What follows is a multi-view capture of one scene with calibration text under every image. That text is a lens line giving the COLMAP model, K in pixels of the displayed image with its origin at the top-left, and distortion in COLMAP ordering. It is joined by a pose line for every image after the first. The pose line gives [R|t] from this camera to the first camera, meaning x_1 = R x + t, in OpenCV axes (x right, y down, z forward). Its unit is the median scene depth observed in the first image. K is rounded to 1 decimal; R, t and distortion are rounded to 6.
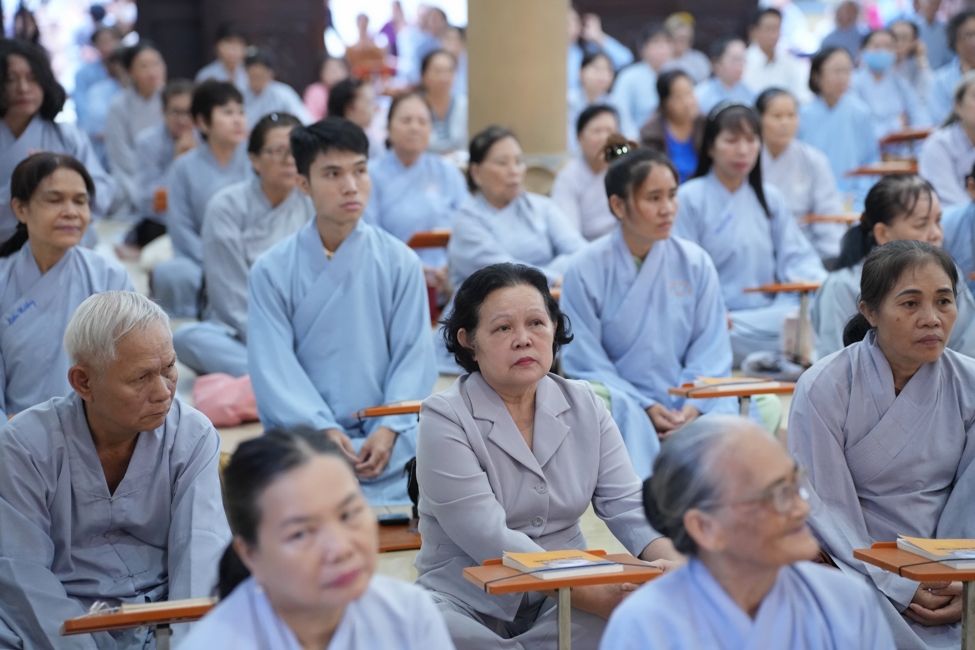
lens RADIAL K [[2441.8, 0, 487.5], [0, 2441.8, 325.0], [0, 0, 1]] dist [0.063887, -0.127676]
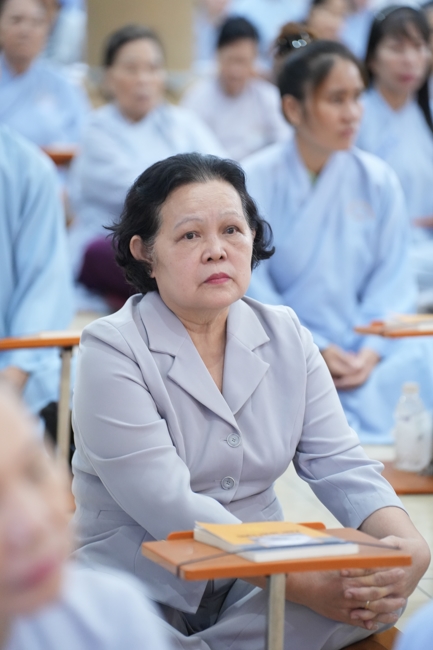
lens RADIAL K [[2495.1, 0, 216.5], [0, 2495.1, 325.0], [0, 0, 1]] dist [0.839830, 4.997173]
pose [[0.998060, 0.019750, 0.059036, -0.031364], [-0.020819, 0.999629, 0.017548, 0.015419], [-0.058667, -0.018743, 0.998102, 0.196494]]
